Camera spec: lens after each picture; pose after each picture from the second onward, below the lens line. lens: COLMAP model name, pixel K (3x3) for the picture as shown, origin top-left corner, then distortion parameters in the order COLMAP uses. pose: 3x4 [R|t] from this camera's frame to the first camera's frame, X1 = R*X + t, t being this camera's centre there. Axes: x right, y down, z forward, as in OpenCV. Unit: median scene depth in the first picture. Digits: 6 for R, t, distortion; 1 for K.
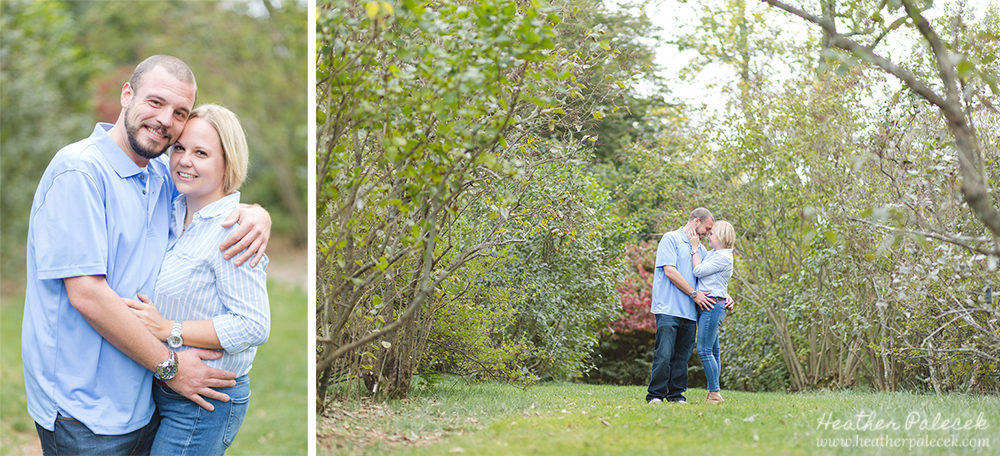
lens RADIAL K [[2509.9, 0, 500.0], [0, 2509.9, 228.0], [0, 0, 1]] dist [-0.207371, 0.199697]
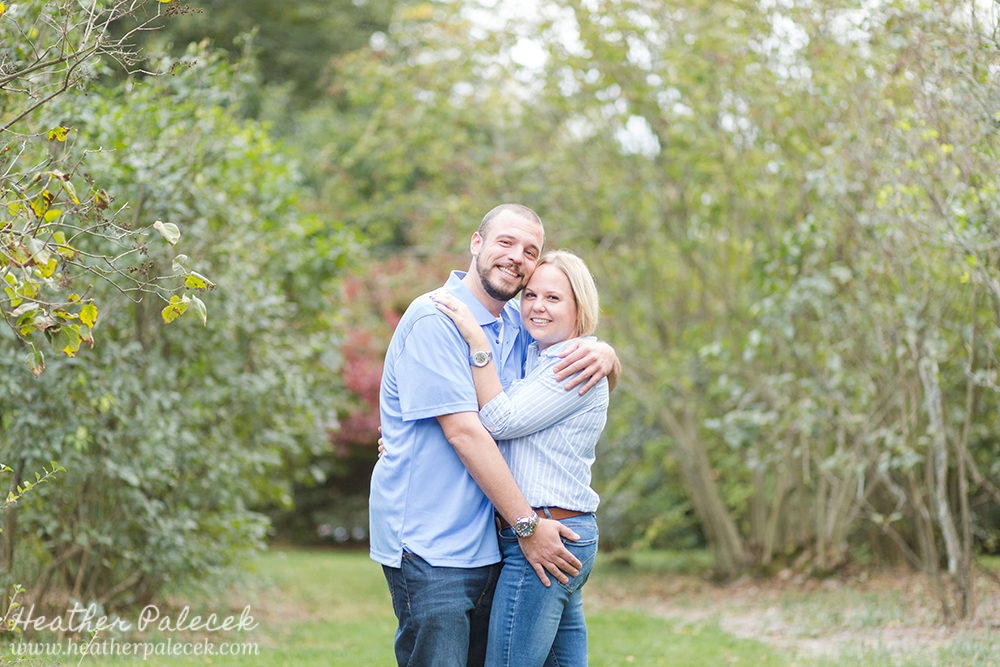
lens RADIAL K [[2474.2, 0, 500.0], [0, 2474.2, 333.5], [0, 0, 1]] dist [-0.031023, -0.020899]
pose [[0.995825, -0.036568, 0.083640, 0.047325], [0.031928, 0.997912, 0.056149, -0.008811], [-0.085519, -0.053244, 0.994913, 0.650947]]
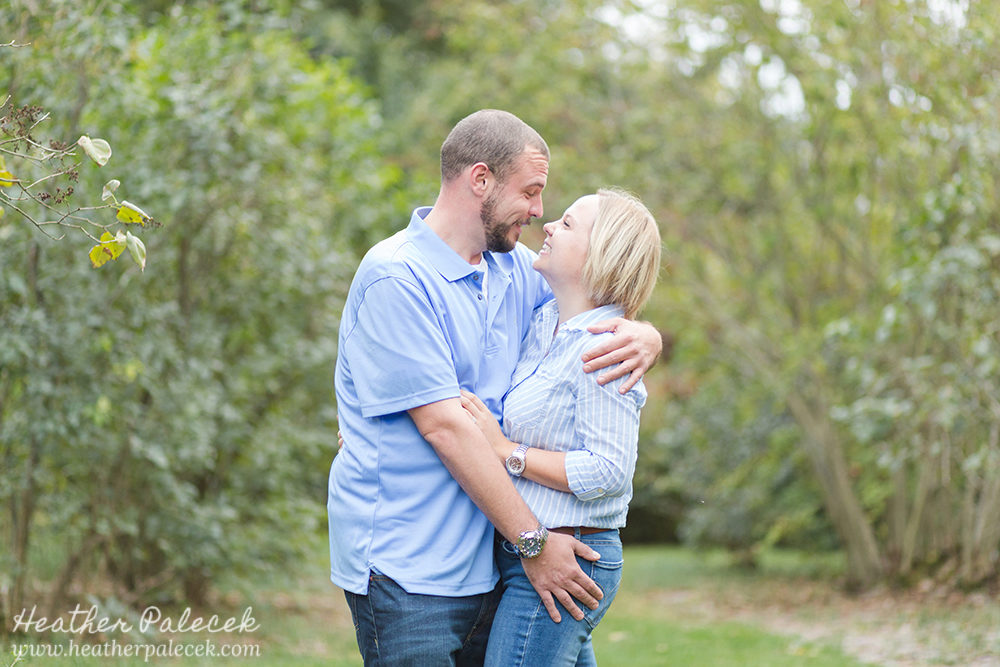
lens RADIAL K [[2431.3, 0, 550.3], [0, 2431.3, 270.7], [0, 0, 1]] dist [0.014766, -0.531332]
pose [[0.999513, -0.012036, 0.028783, 0.067220], [0.010994, 0.999288, 0.036100, -0.002575], [-0.029197, -0.035766, 0.998934, 0.715041]]
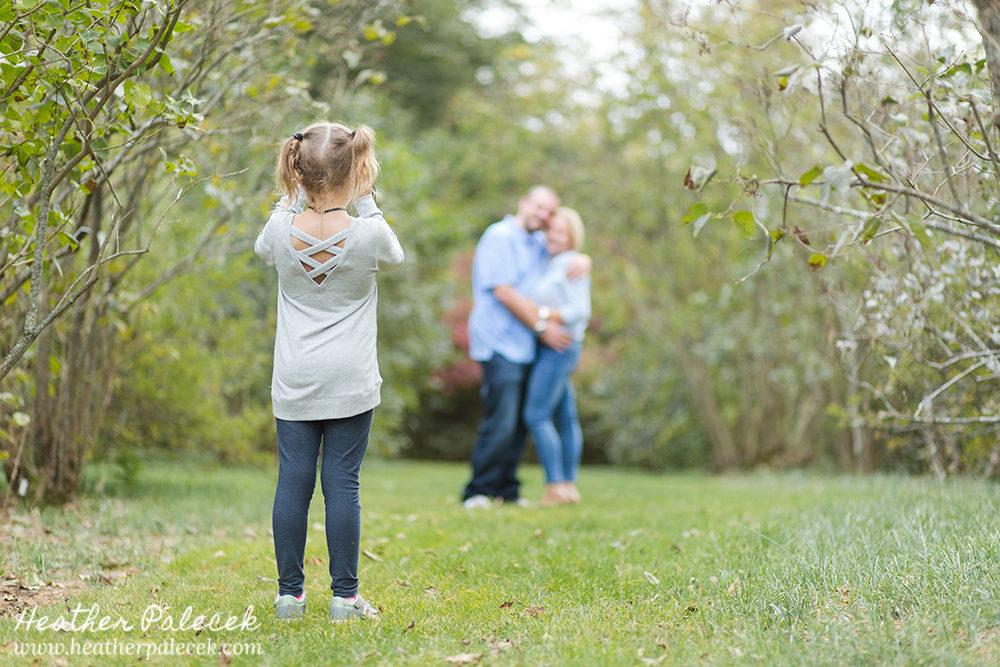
lens RADIAL K [[3130.2, 0, 485.3], [0, 3130.2, 333.2], [0, 0, 1]] dist [-0.012222, -0.629278]
pose [[0.999365, -0.011301, 0.033787, 0.035485], [0.010287, 0.999496, 0.030026, 0.004231], [-0.034109, -0.029659, 0.998978, 0.221067]]
